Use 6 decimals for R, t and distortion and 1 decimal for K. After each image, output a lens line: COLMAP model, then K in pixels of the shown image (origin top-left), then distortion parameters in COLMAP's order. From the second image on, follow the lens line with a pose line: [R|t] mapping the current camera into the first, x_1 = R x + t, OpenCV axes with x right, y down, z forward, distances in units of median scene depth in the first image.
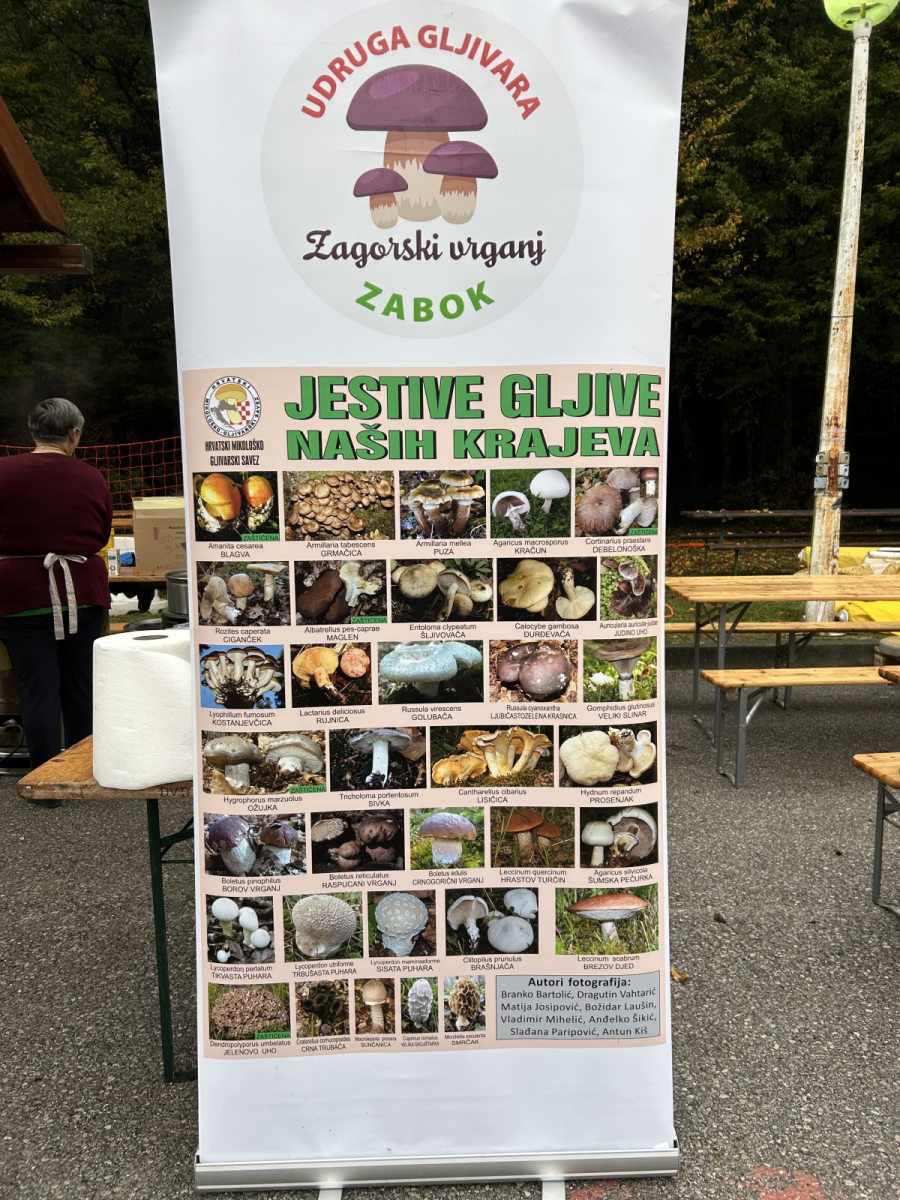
lens RADIAL K [[910.9, 0, 450.0], [0, 910.9, 600.0], [0, 0, 1]] dist [0.109115, -0.207316]
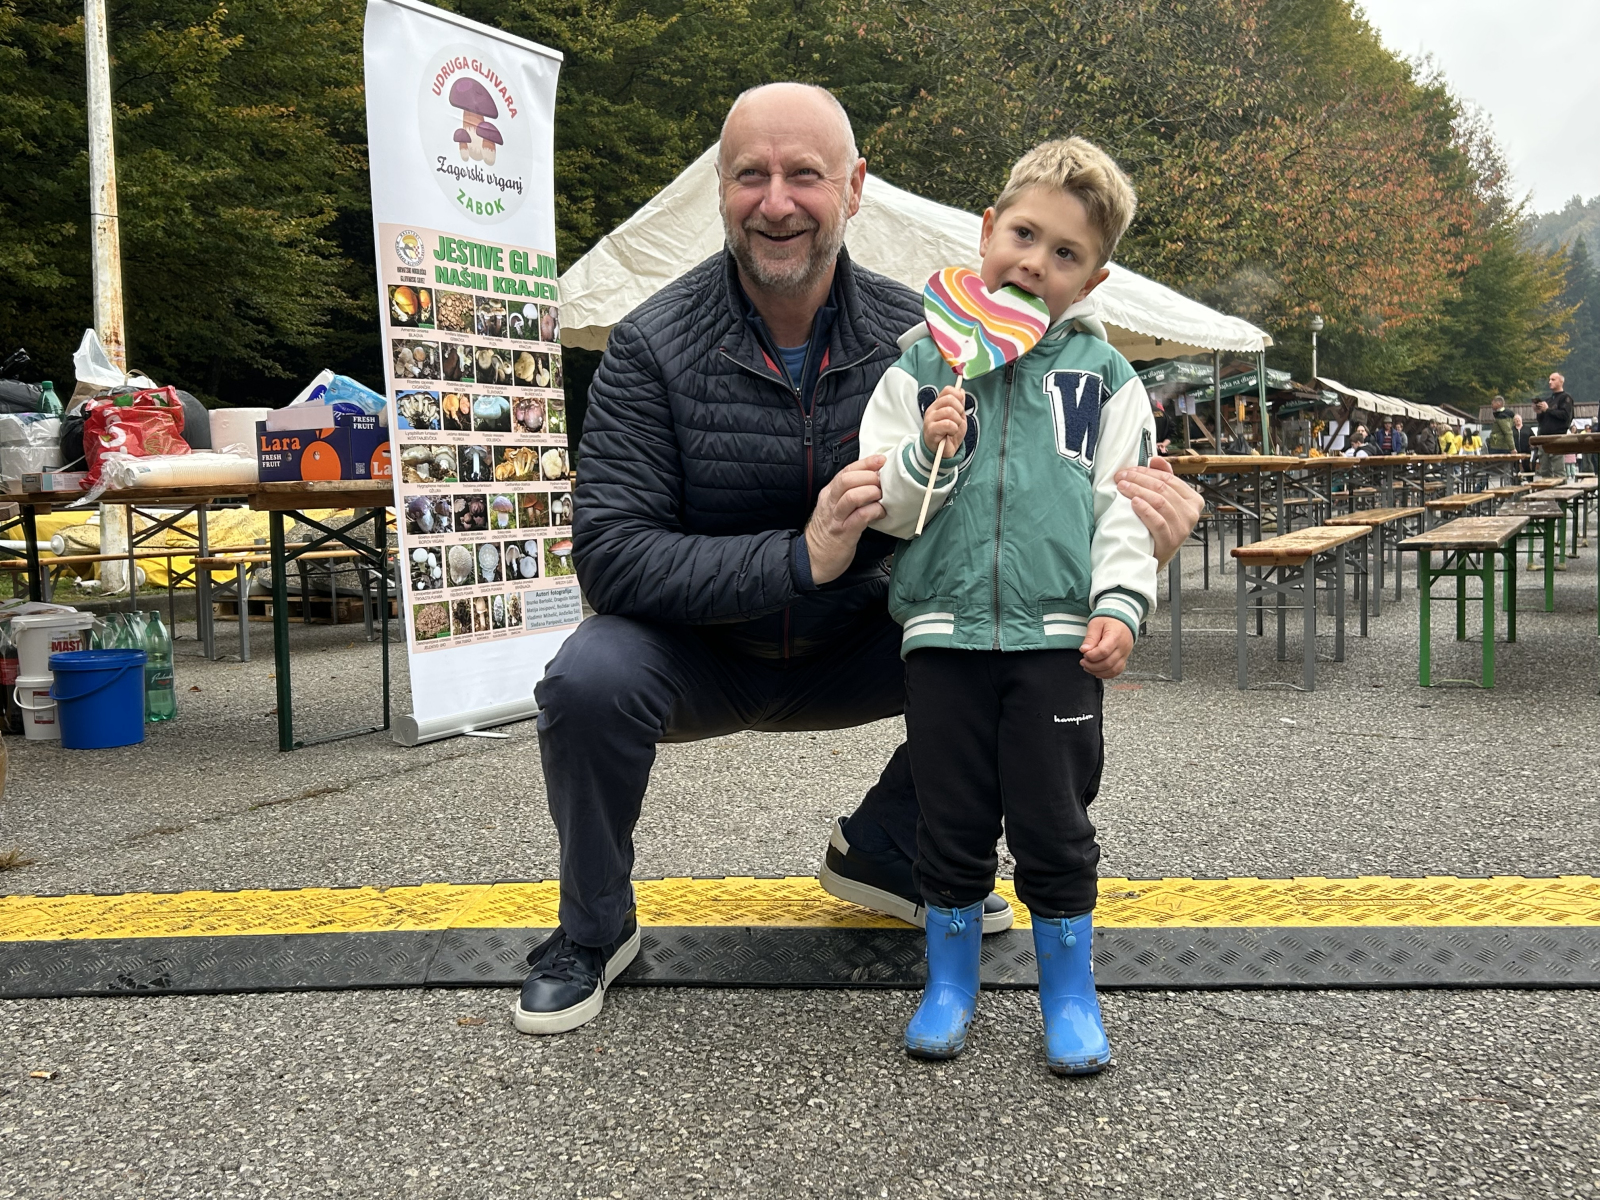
lens RADIAL K [[1723.0, 0, 800.0], [0, 1723.0, 600.0], [0, 0, 1]] dist [0.005118, -0.003975]
pose [[0.474906, -0.050188, 0.878605, -2.623058], [0.125144, 0.992078, -0.010974, 0.537262], [-0.871093, 0.115164, 0.477424, -1.024035]]
